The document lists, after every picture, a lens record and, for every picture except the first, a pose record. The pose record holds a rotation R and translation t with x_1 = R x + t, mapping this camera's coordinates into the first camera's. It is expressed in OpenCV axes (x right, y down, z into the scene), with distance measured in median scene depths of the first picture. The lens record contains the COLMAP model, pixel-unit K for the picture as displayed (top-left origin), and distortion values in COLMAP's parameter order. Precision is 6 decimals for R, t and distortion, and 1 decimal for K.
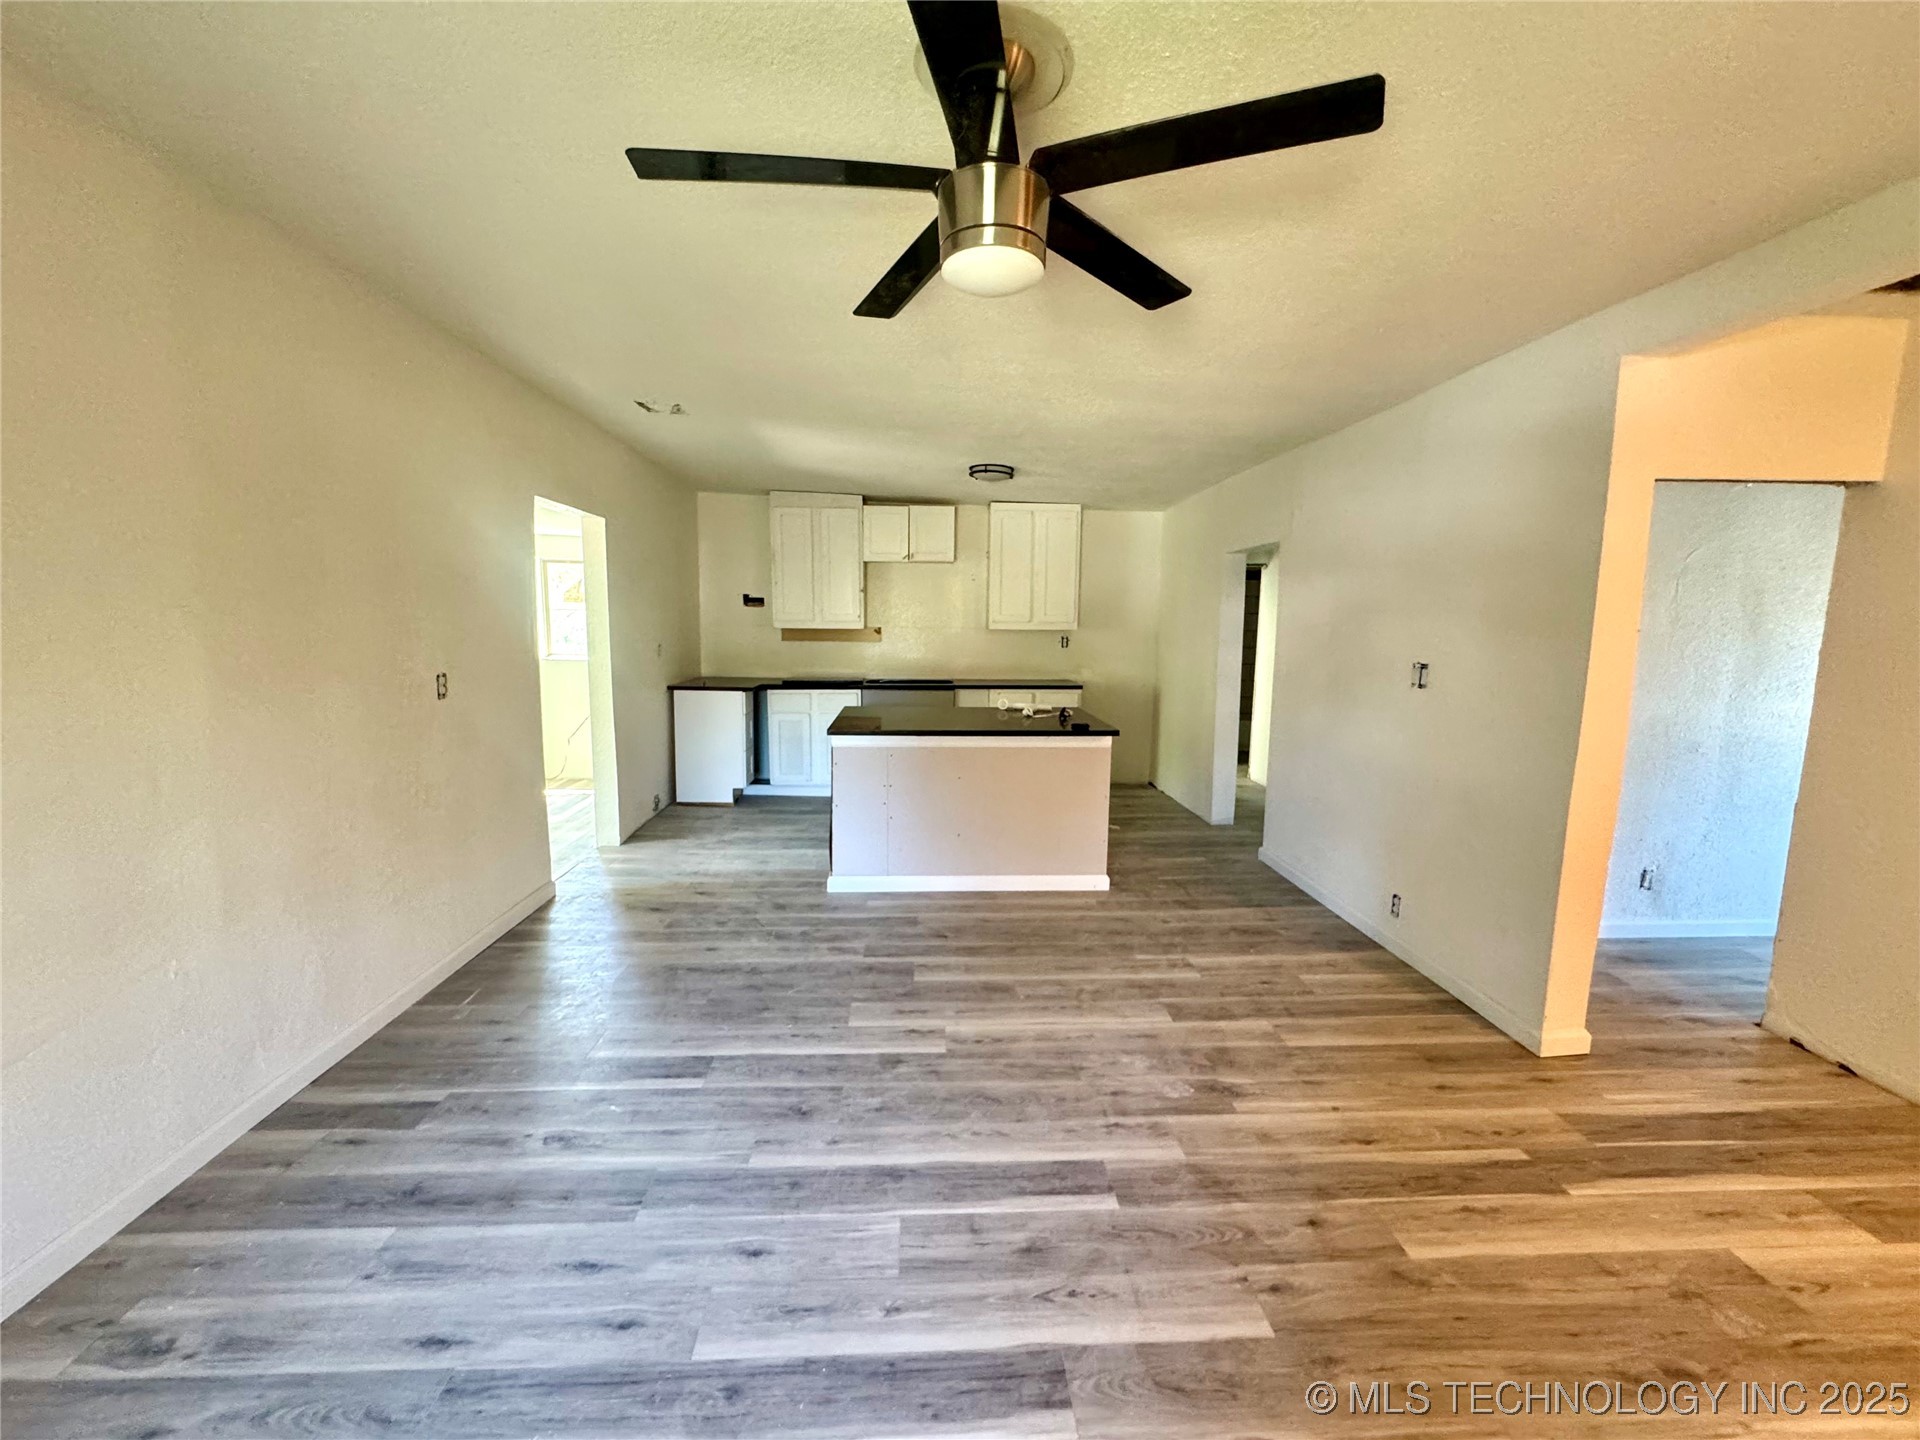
lens RADIAL K [[768.9, 0, 960.0], [0, 768.9, 720.0], [0, 0, 1]] dist [-0.003988, 0.000681]
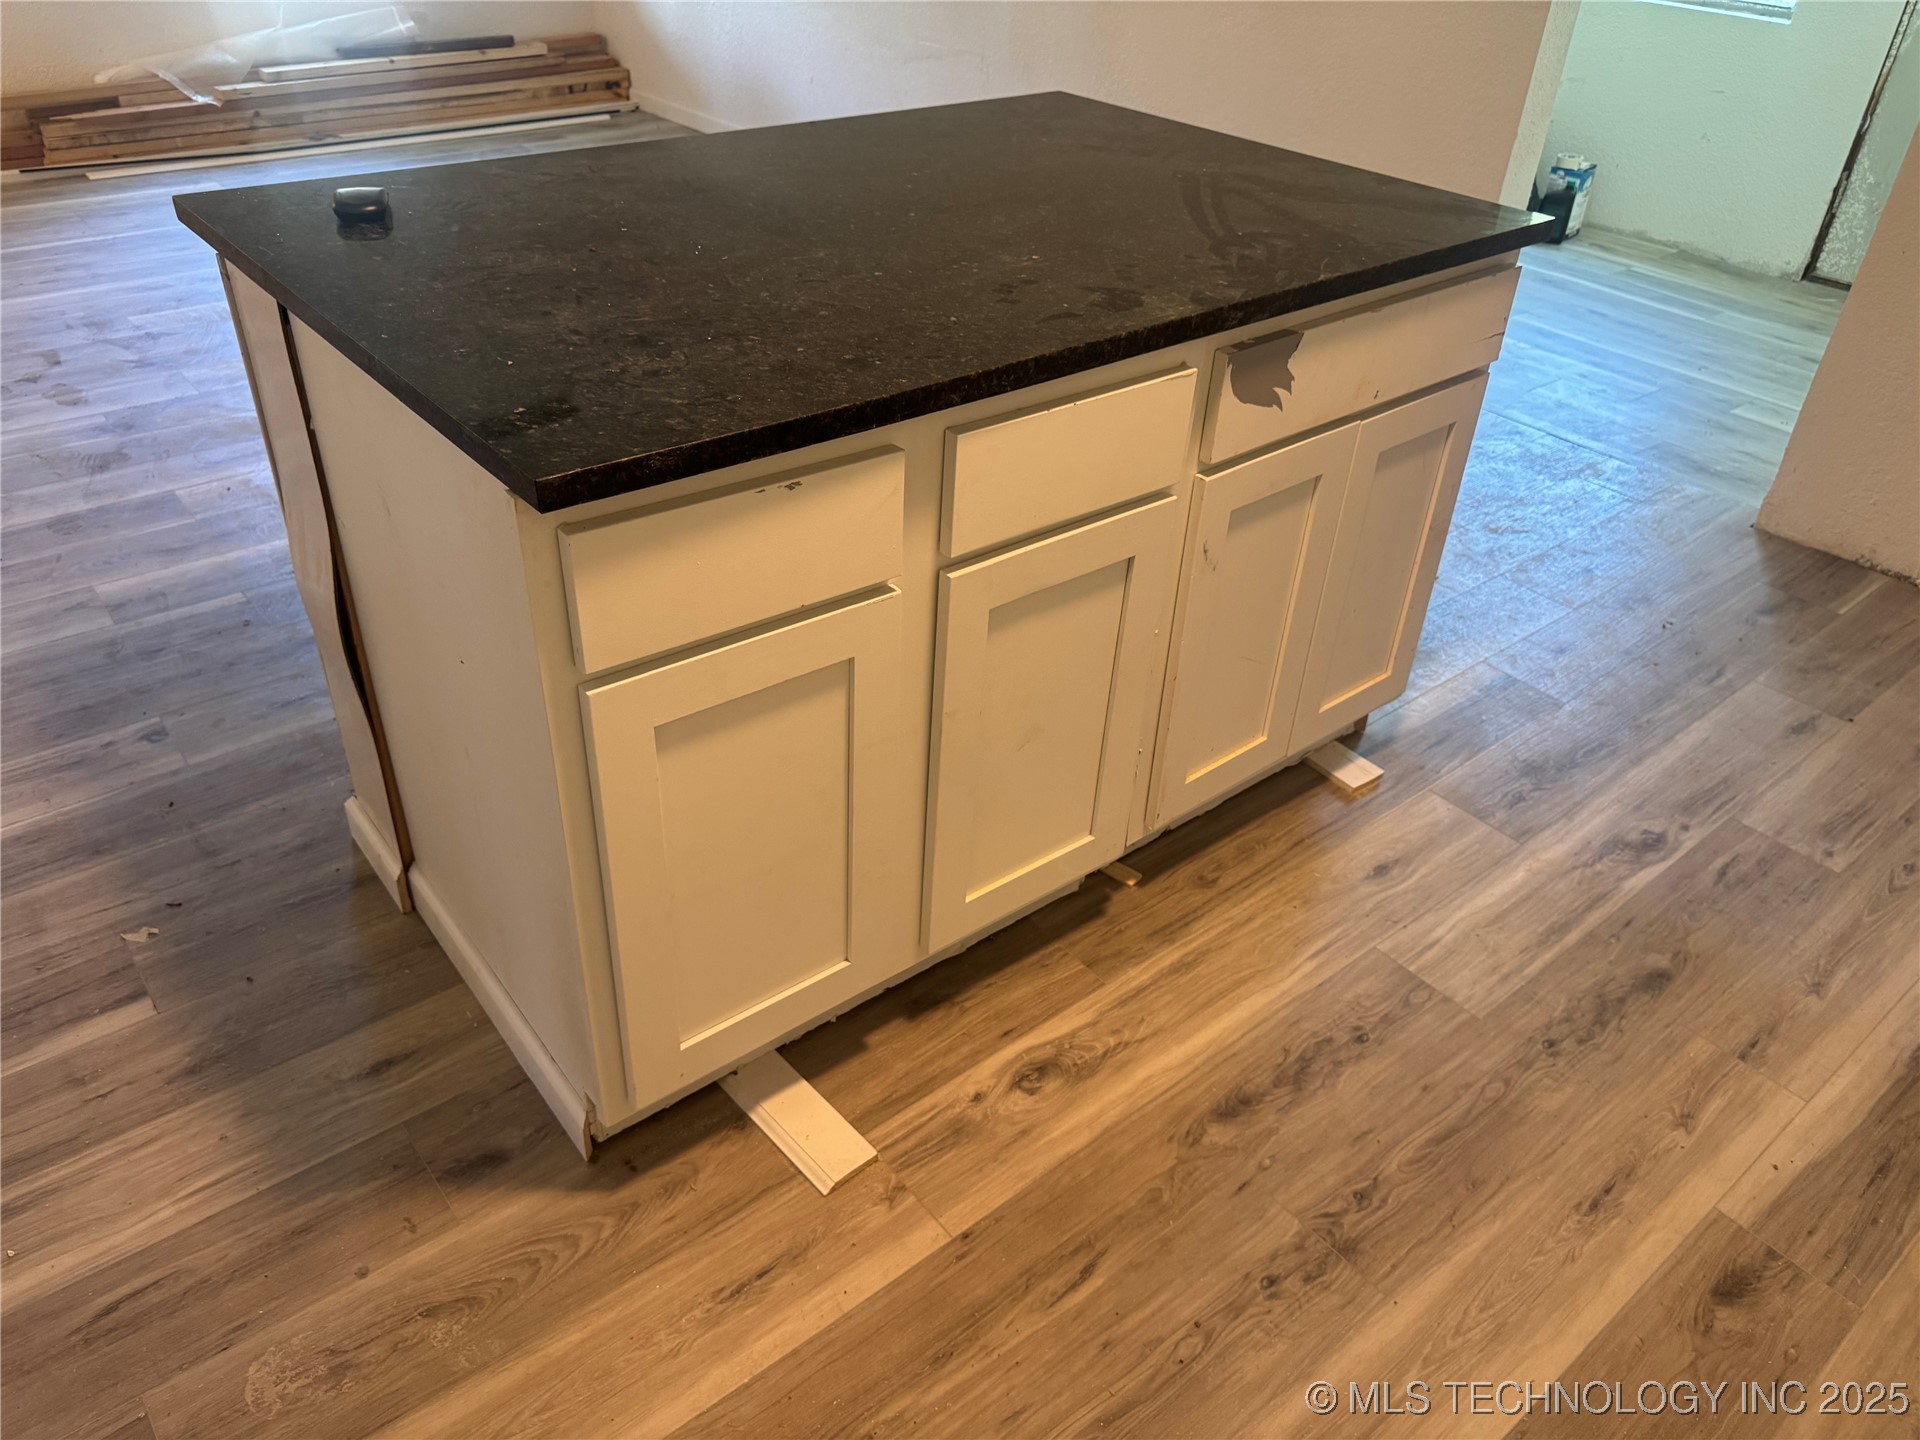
lens RADIAL K [[1373.7, 0, 960.0], [0, 1373.7, 720.0], [0, 0, 1]] dist [0.104980, -0.173211]
pose [[-0.805139, 0.290631, -0.516996, 0.438917], [-0.135456, 0.758554, 0.637375, -0.249563], [0.577411, 0.583206, -0.571373, 2.271457]]
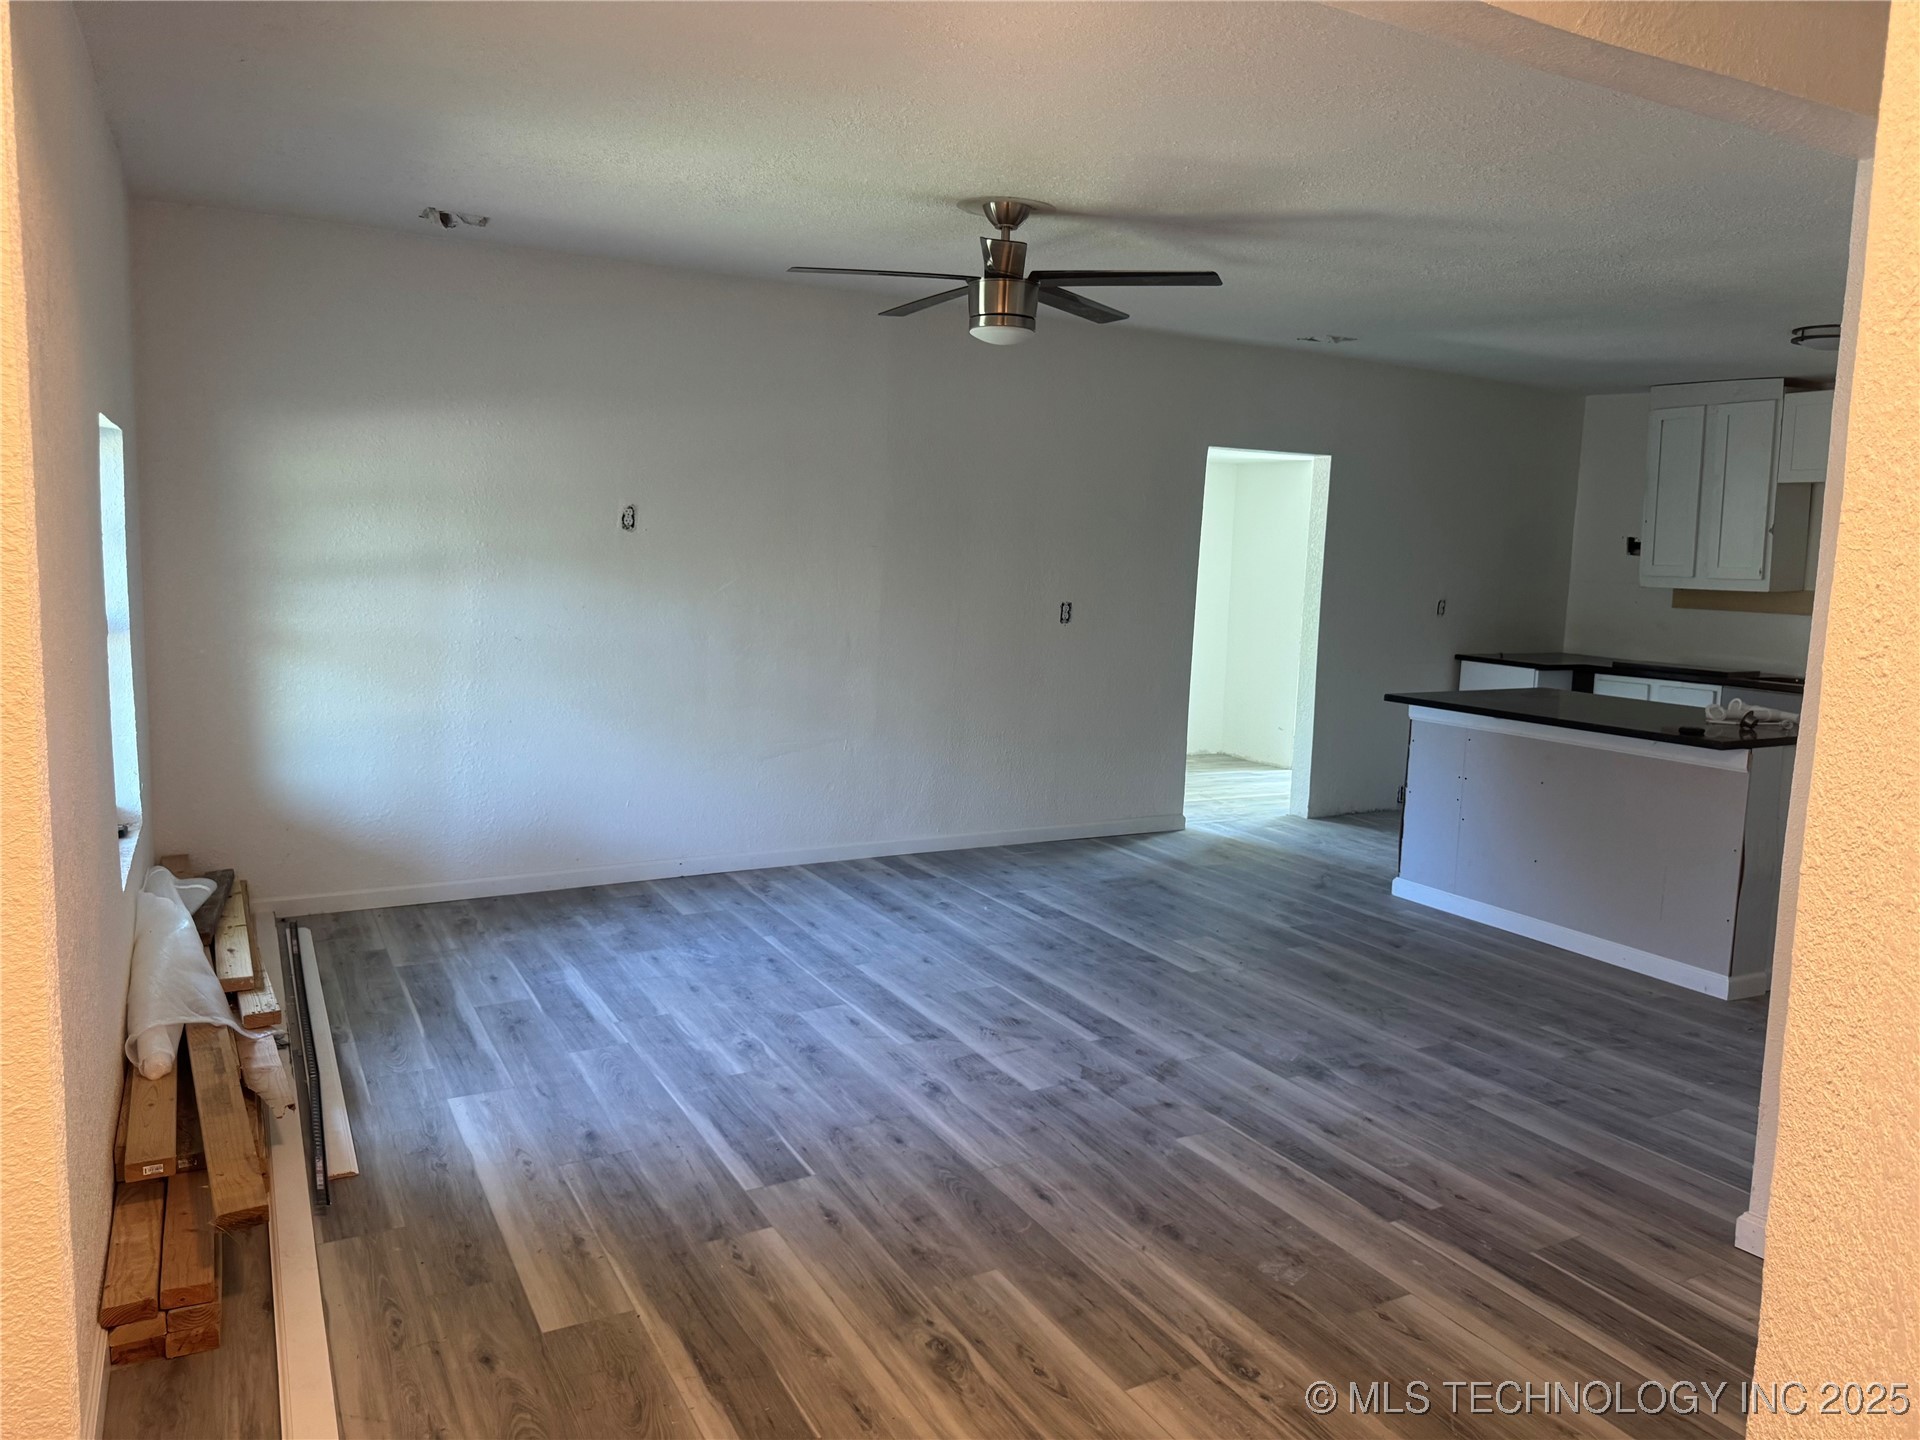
lens RADIAL K [[1354.4, 0, 960.0], [0, 1354.4, 720.0], [0, 0, 1]] dist [0.158649, -0.322770]
pose [[0.425115, 0.113236, -0.898028, 1.512329], [-0.143915, 0.987979, 0.056450, 0.034369], [0.893625, 0.105242, 0.436301, -0.131612]]
